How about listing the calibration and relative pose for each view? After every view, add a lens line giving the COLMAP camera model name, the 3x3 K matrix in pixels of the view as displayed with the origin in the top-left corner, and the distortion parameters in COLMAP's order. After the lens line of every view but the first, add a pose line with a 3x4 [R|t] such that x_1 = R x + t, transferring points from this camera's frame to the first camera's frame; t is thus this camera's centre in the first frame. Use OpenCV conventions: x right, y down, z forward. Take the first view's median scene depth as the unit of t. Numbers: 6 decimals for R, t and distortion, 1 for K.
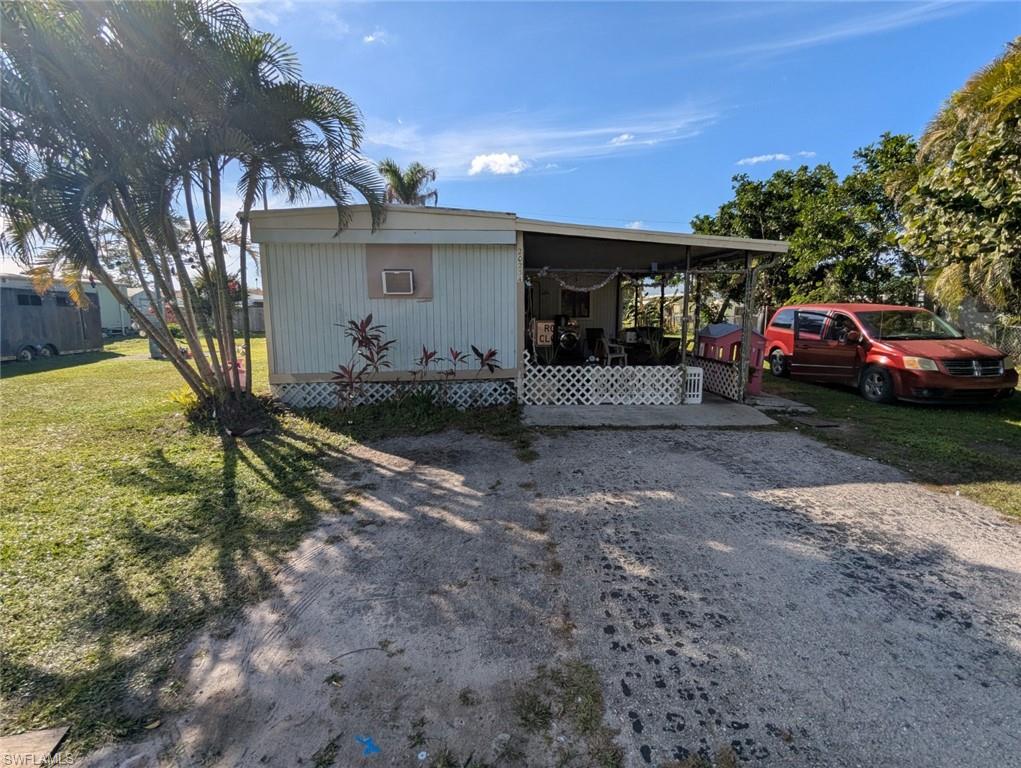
lens RADIAL K [[487.9, 0, 511.5], [0, 487.9, 385.2], [0, 0, 1]] dist [0.000626, 0.001511]
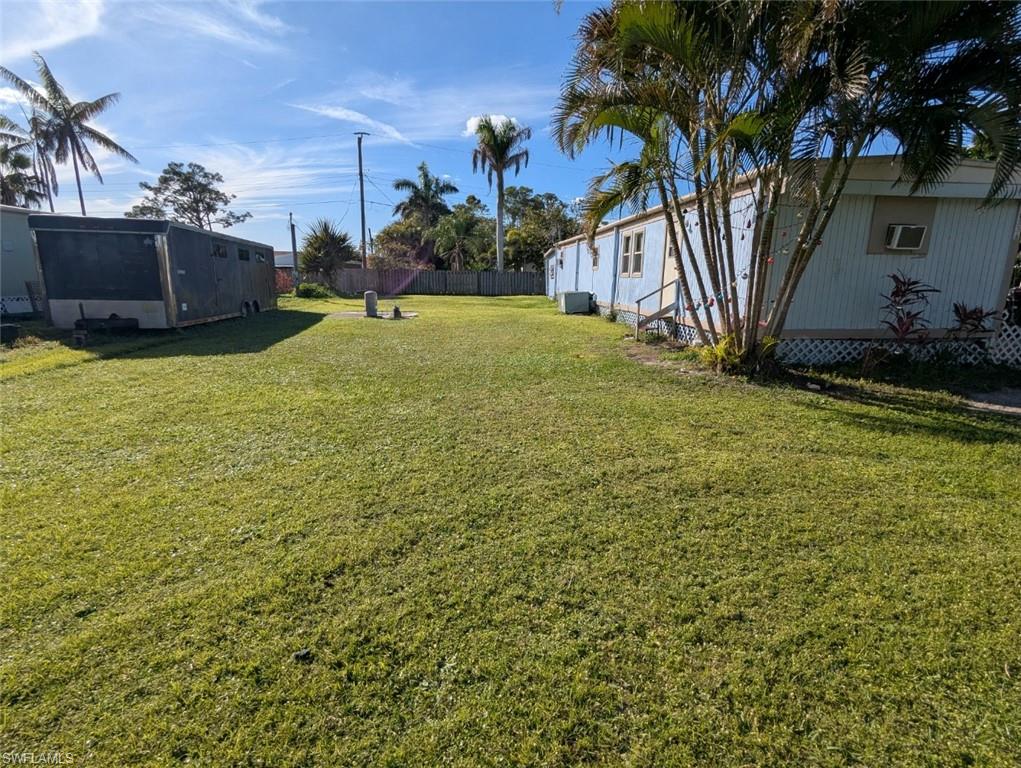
lens RADIAL K [[487.9, 0, 510.2], [0, 487.9, 382.4], [0, 0, 1]] dist [0.000626, 0.001511]
pose [[0.999851, 0.013757, 0.010396, -0.912230], [-0.014335, 0.998228, 0.057750, 0.030667], [-0.009583, -0.057890, 0.998277, 0.013792]]
